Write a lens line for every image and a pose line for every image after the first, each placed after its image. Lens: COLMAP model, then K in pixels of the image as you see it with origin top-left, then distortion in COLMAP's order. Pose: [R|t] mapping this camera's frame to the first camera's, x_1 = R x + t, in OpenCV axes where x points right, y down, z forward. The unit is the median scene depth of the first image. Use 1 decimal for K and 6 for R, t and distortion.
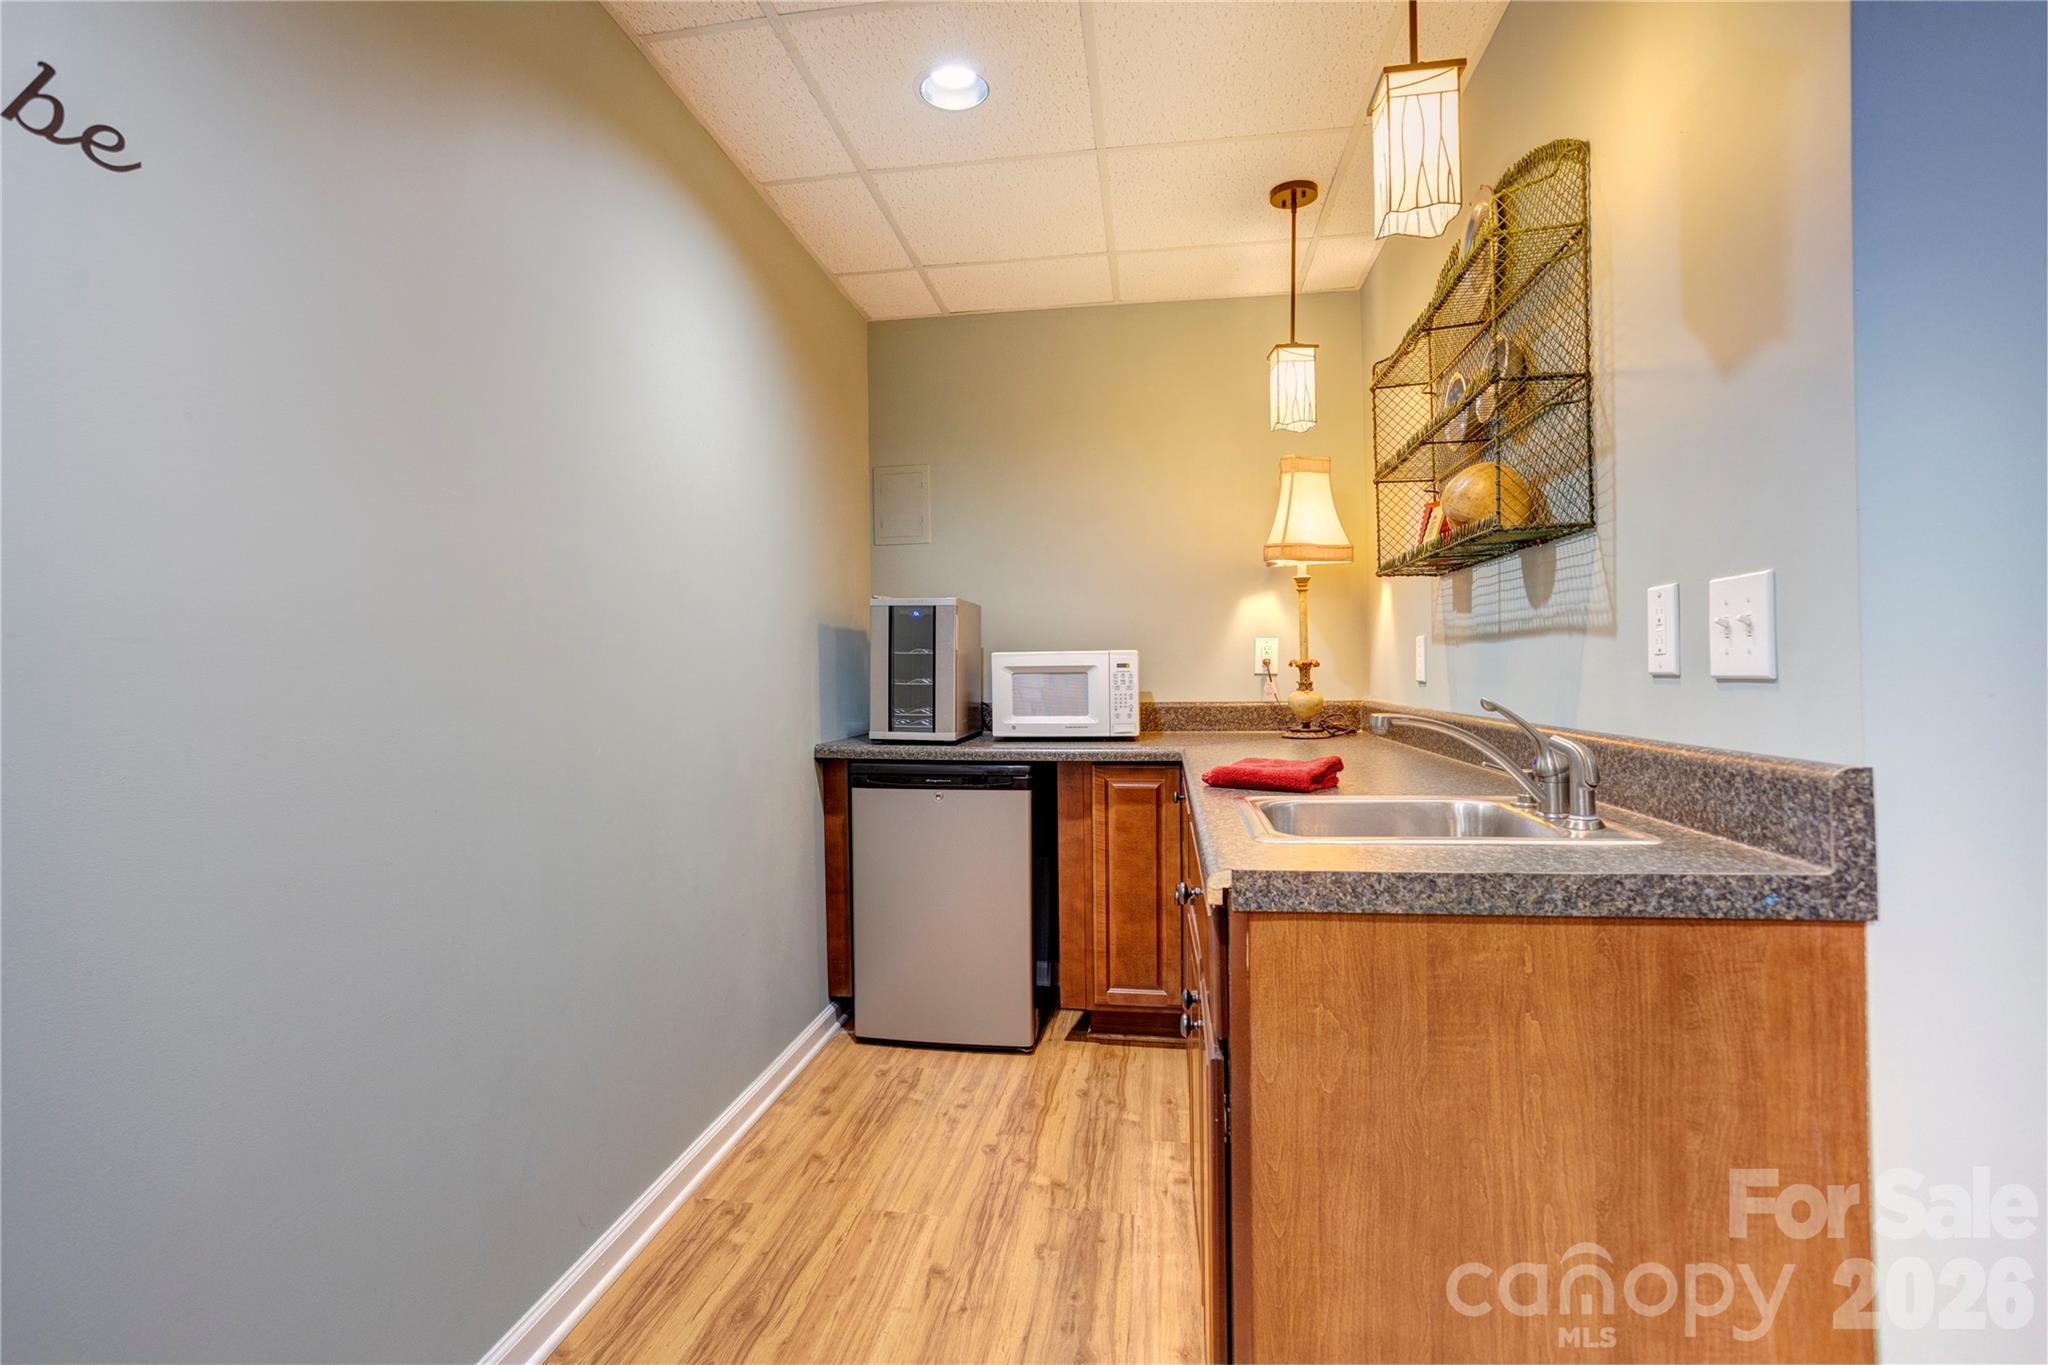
lens RADIAL K [[992.4, 0, 1018.4], [0, 992.4, 674.7], [0, 0, 1]] dist [-0.038703, -0.000405]
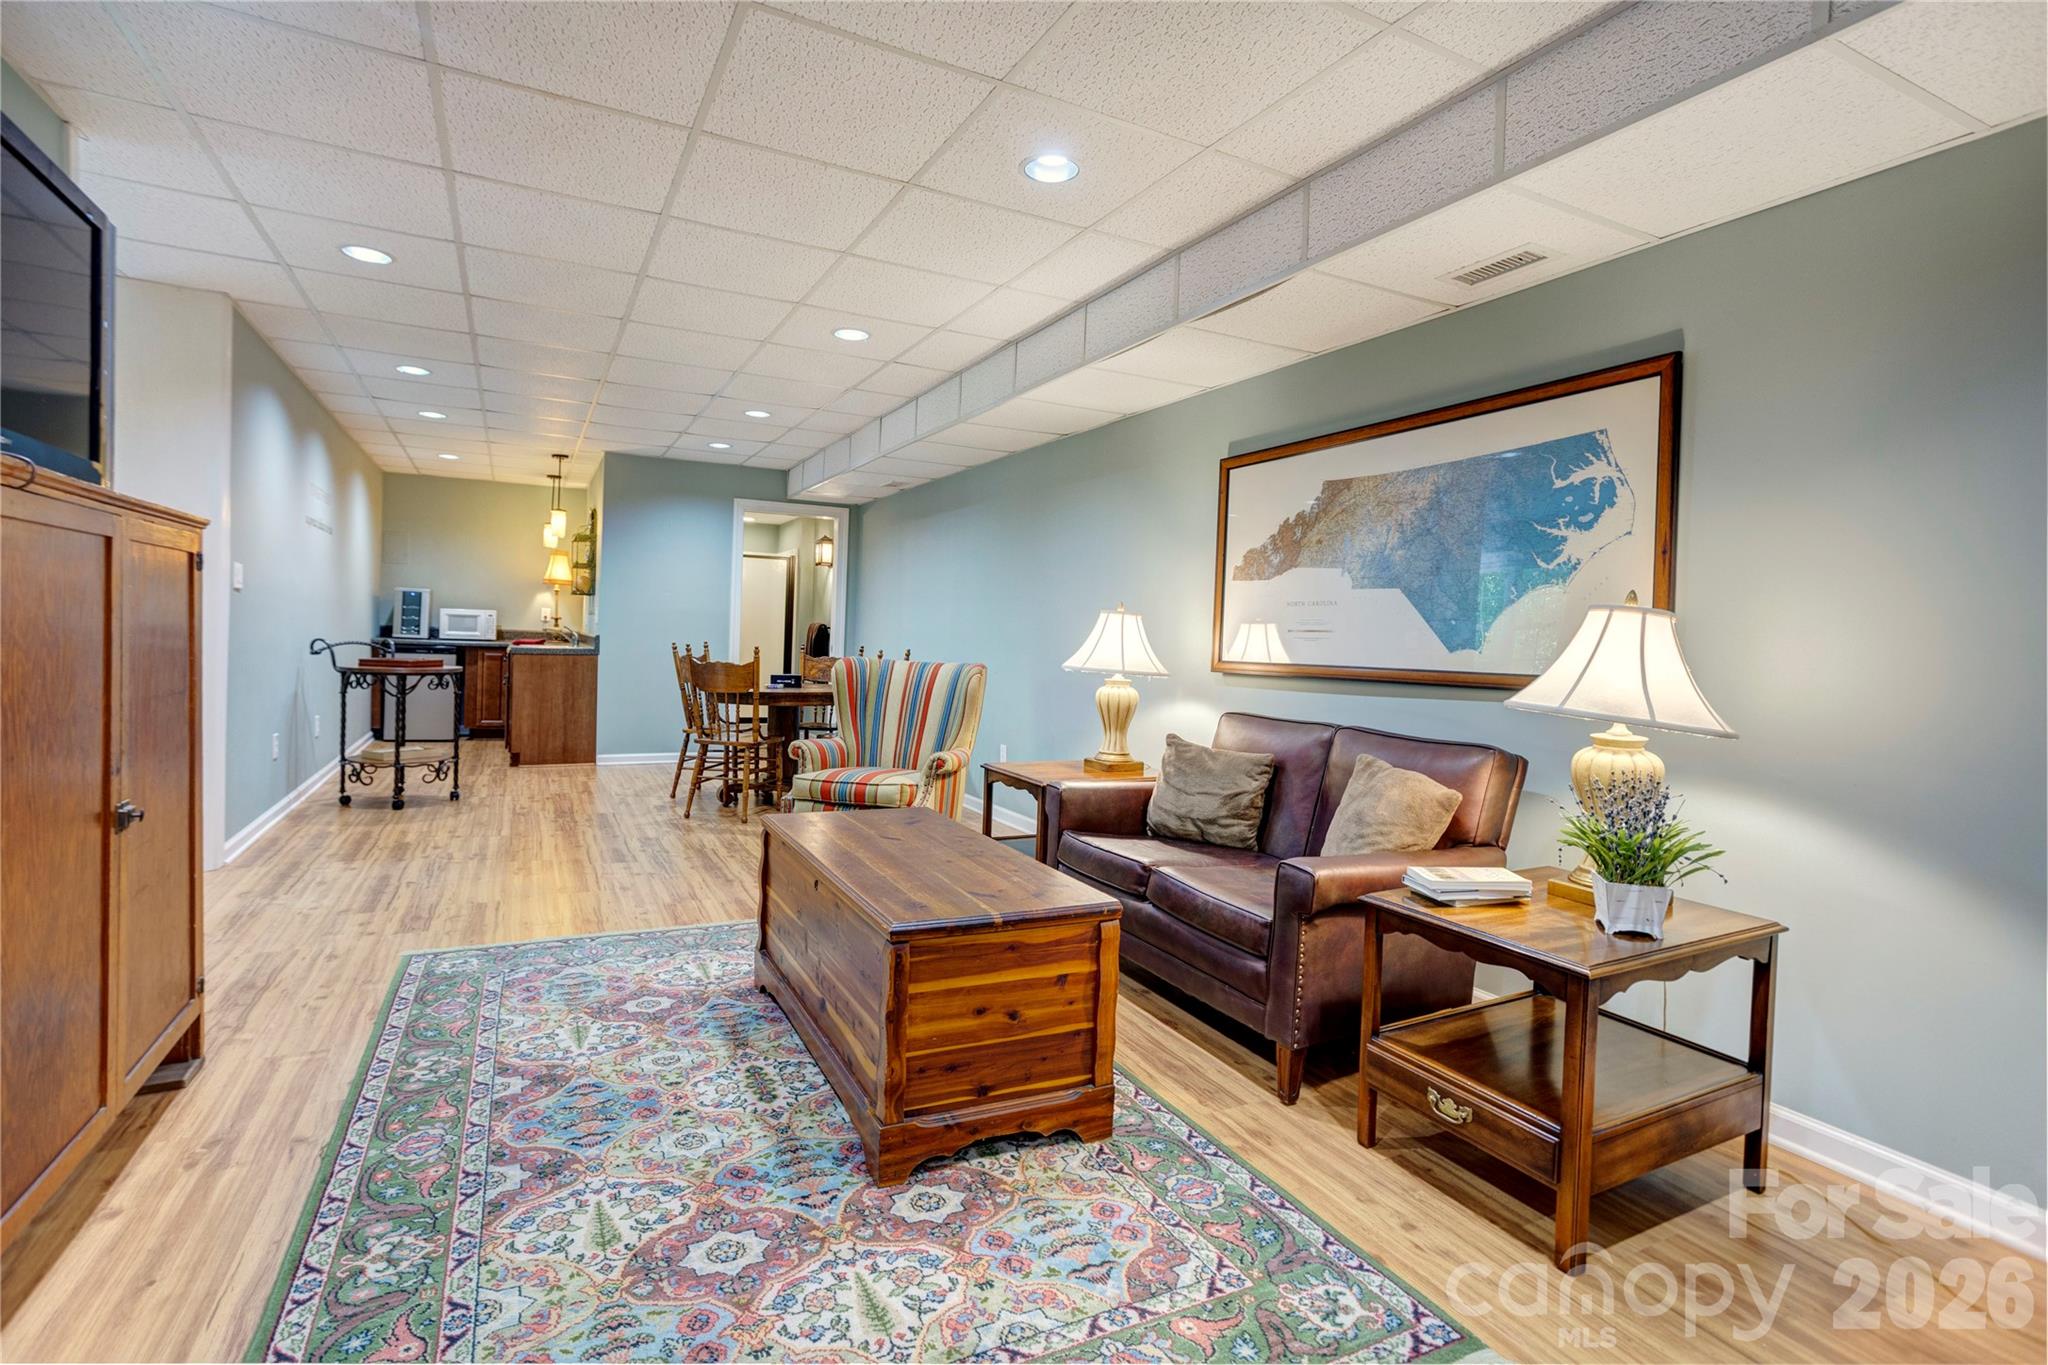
lens RADIAL K [[992.4, 0, 1023.9], [0, 992.4, 664.4], [0, 0, 1]] dist [-0.038703, -0.000405]
pose [[0.819071, 0.019964, 0.573345, -0.266143], [-0.037696, 0.999107, 0.019064, 0.020317], [-0.572453, -0.037227, 0.819092, -2.326935]]
